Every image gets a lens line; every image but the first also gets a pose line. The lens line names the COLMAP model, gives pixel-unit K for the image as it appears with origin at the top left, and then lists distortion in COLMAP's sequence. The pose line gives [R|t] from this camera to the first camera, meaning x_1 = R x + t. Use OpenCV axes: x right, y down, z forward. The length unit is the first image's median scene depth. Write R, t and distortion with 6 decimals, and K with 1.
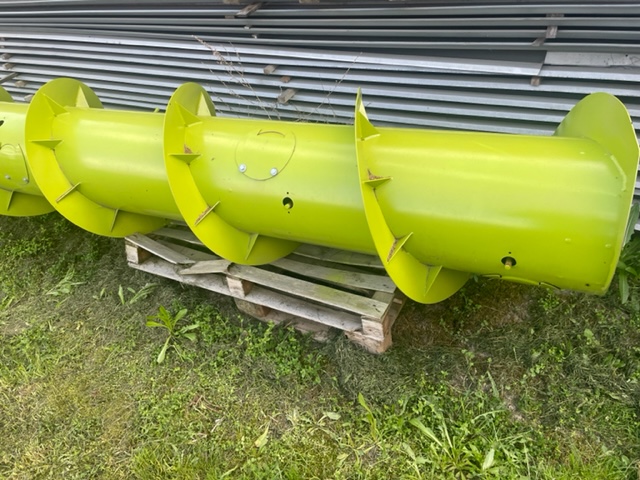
lens RADIAL K [[484.5, 0, 322.1], [0, 484.5, 229.4], [0, 0, 1]] dist [0.098319, -0.124826]
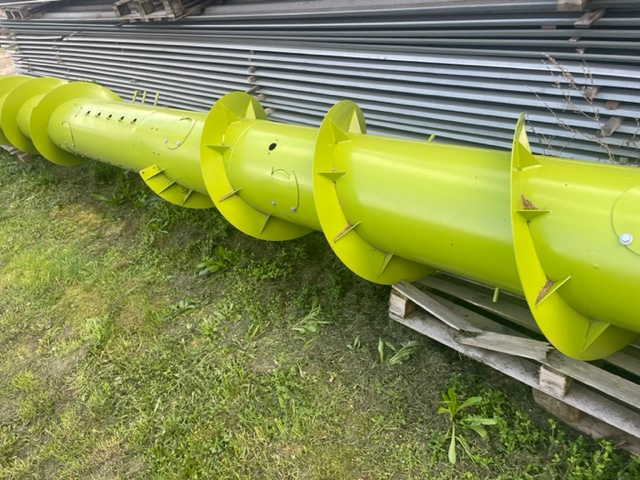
lens RADIAL K [[483.3, 0, 318.3], [0, 483.3, 231.9], [0, 0, 1]] dist [0.093217, -0.117036]
pose [[0.952458, 0.109439, -0.284336, -0.327779], [-0.111648, 0.993712, 0.008479, -0.077763], [0.283476, 0.023670, 0.958687, 0.159944]]
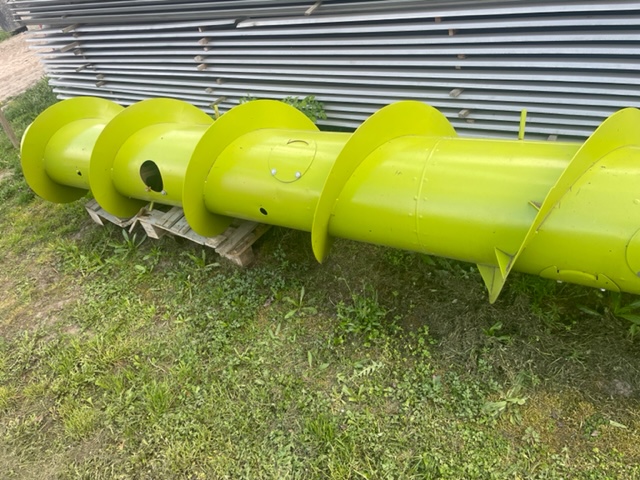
lens RADIAL K [[484.5, 0, 322.1], [0, 484.5, 229.4], [0, 0, 1]] dist [0.098319, -0.124826]
pose [[0.988223, 0.015935, -0.152189, -2.087857], [-0.015591, 0.999872, 0.003455, -0.337256], [0.152224, -0.001042, 0.988345, 0.891777]]
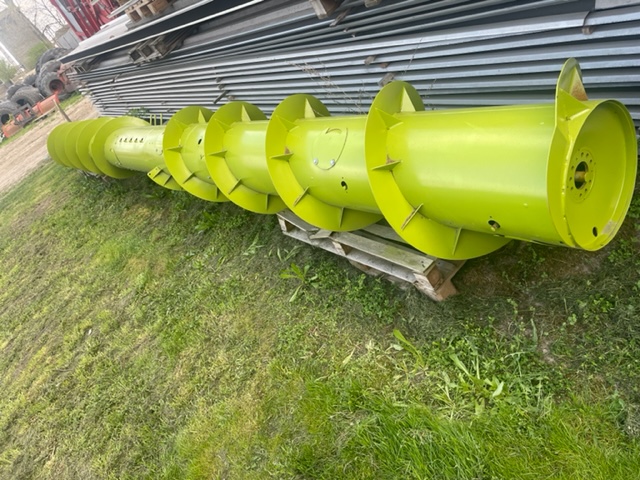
lens RADIAL K [[484.5, 0, 322.1], [0, 484.5, 229.4], [0, 0, 1]] dist [0.098319, -0.124826]
pose [[0.872025, -0.049057, -0.486996, 0.409132], [0.100165, 0.991794, 0.079450, -0.037641], [0.479102, -0.118062, 0.869783, -0.137107]]
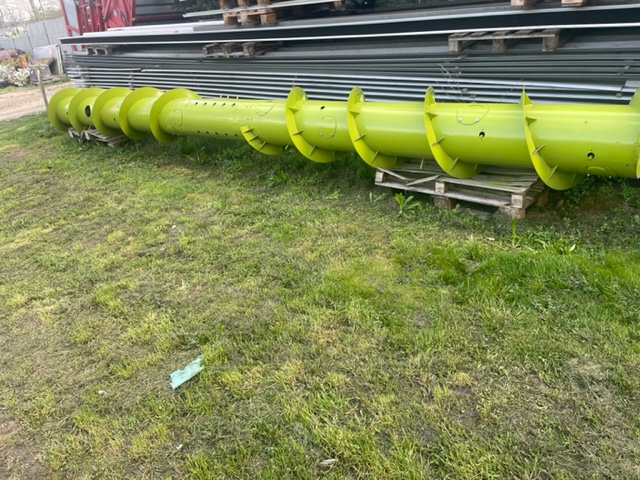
lens RADIAL K [[488.8, 0, 320.0], [0, 488.8, 240.0], [0, 0, 1]] dist [0.096577, -0.128848]
pose [[0.966934, 0.128213, -0.220456, -0.179226], [-0.160100, 0.978046, -0.133394, 0.650137], [0.198514, 0.164278, 0.966232, -0.938674]]
